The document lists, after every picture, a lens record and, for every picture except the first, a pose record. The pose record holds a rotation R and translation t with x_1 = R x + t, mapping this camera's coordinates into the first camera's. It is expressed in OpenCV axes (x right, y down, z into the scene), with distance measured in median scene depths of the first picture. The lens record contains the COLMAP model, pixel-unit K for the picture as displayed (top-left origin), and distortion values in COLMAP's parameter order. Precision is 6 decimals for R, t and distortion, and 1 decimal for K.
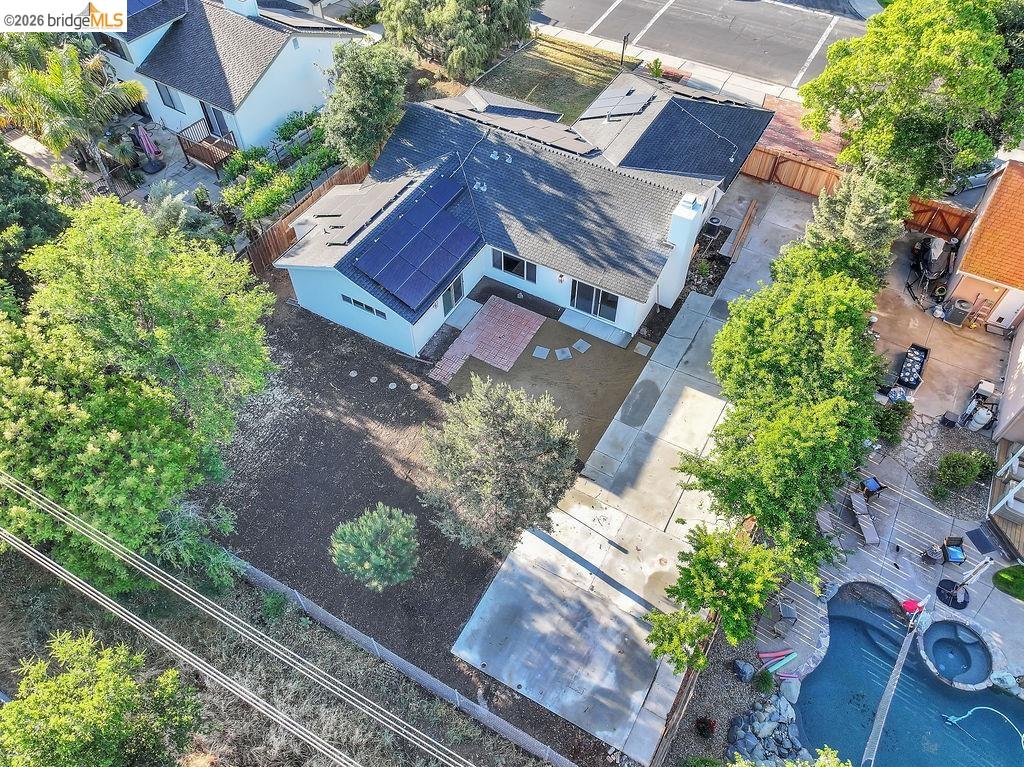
lens RADIAL K [[742.5, 0, 516.3], [0, 742.5, 383.6], [0, 0, 1]] dist [-0.000343, 0.011444]
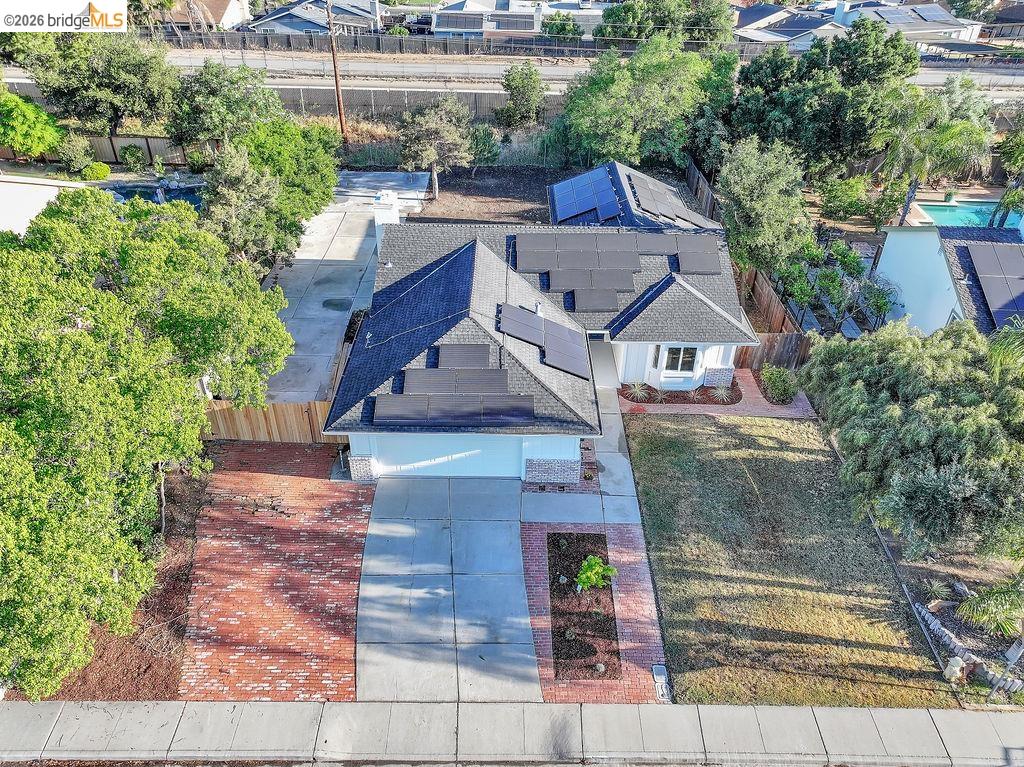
lens RADIAL K [[742.5, 0, 516.3], [0, 742.5, 383.6], [0, 0, 1]] dist [-0.000343, 0.011444]
pose [[-0.867804, 0.264227, -0.420833, 0.564421], [-0.403140, 0.120755, 0.907136, -1.203863], [0.290508, 0.956871, 0.001728, 1.247000]]
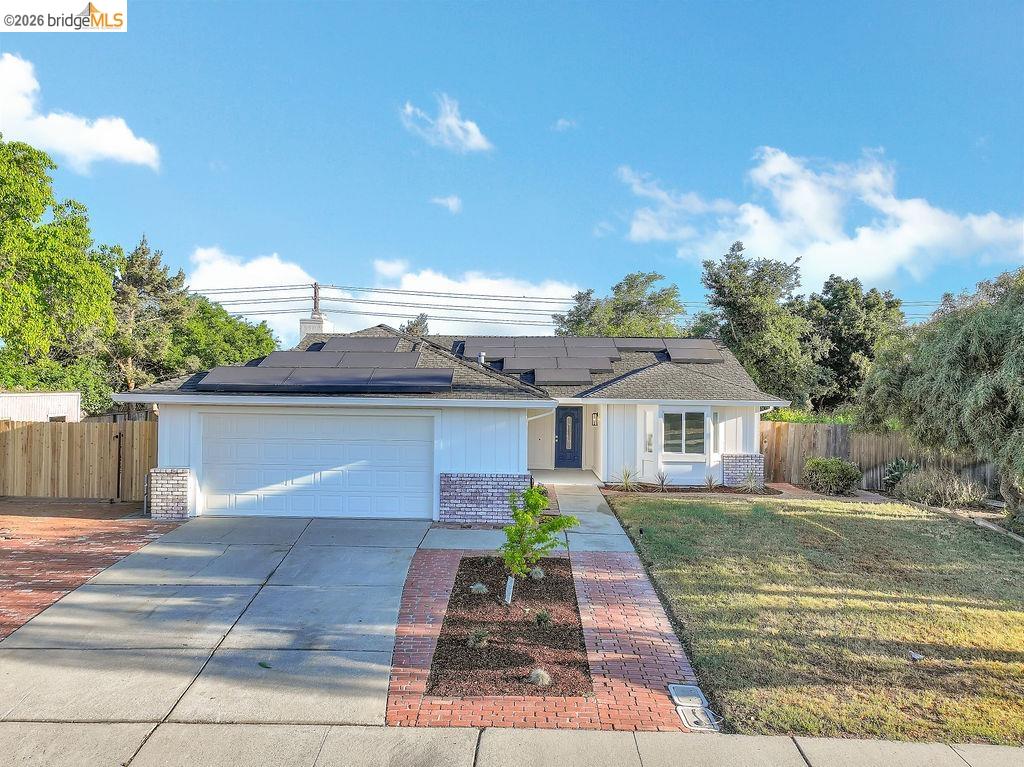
lens RADIAL K [[742.5, 0, 516.3], [0, 742.5, 383.6], [0, 0, 1]] dist [-0.000343, 0.011444]
pose [[-0.876616, -0.024644, -0.480559, 0.435502], [-0.387762, 0.627536, 0.675159, -0.867695], [0.284930, 0.778197, -0.559664, 1.564161]]
